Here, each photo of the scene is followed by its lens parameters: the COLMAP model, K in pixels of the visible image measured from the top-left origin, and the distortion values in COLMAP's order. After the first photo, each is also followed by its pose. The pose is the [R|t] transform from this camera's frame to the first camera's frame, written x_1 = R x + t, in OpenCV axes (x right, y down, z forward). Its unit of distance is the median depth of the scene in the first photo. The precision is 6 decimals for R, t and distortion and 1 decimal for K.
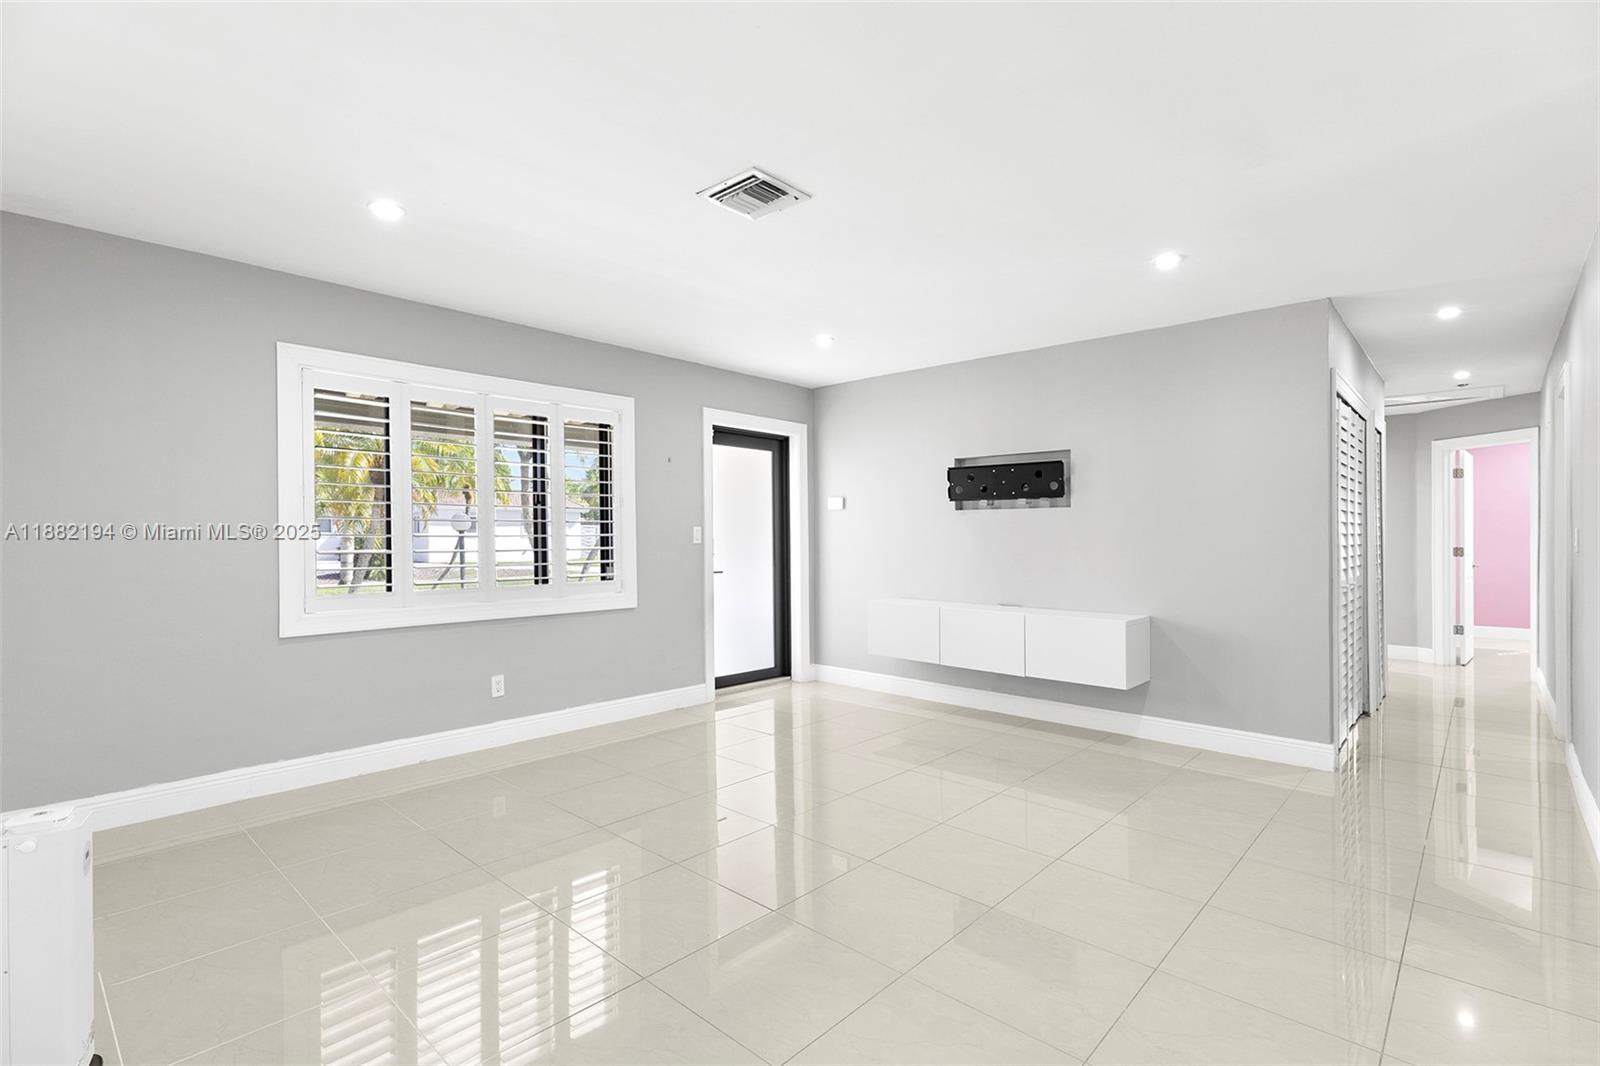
lens RADIAL K [[770.2, 0, 758.2], [0, 770.2, 519.2], [0, 0, 1]] dist [-0.015562, -0.000268]
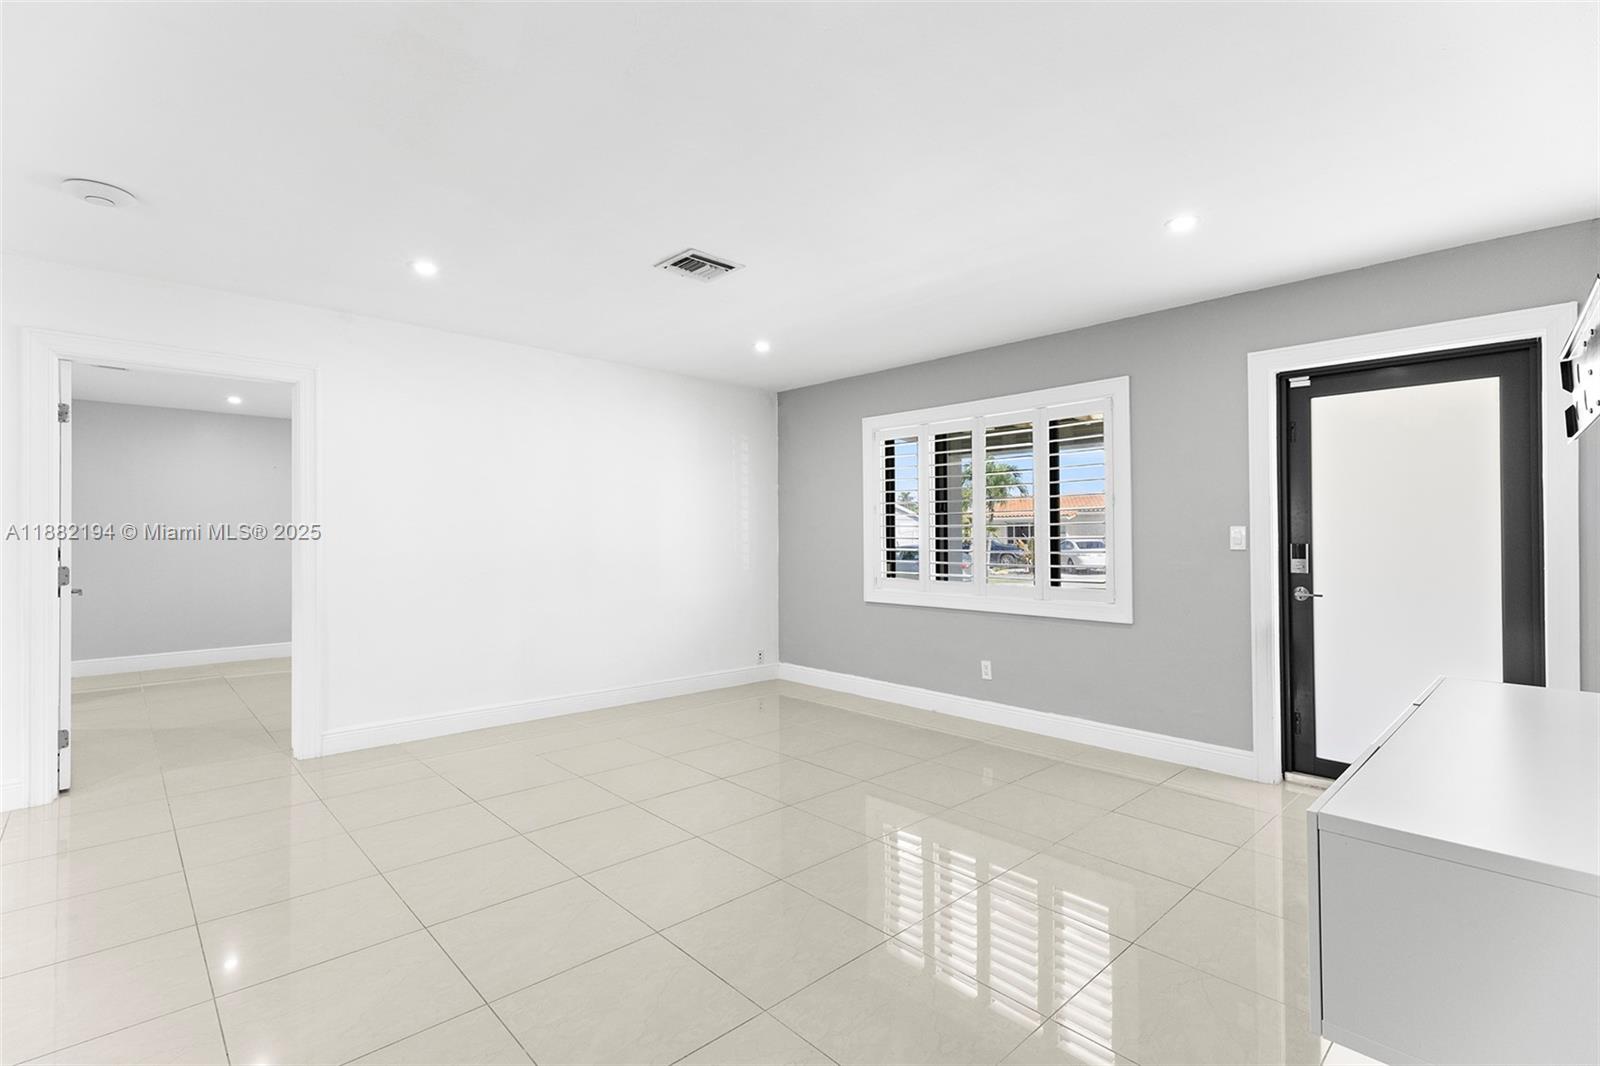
lens RADIAL K [[730.7, 0, 805.4], [0, 730.7, 541.3], [0, 0, 1]] dist [0.003034, 0.000239]
pose [[-0.050076, 0.004124, -0.998737, 0.769219], [0.019687, 0.999801, 0.003142, 0.017280], [0.998551, -0.019505, -0.050147, 0.797960]]
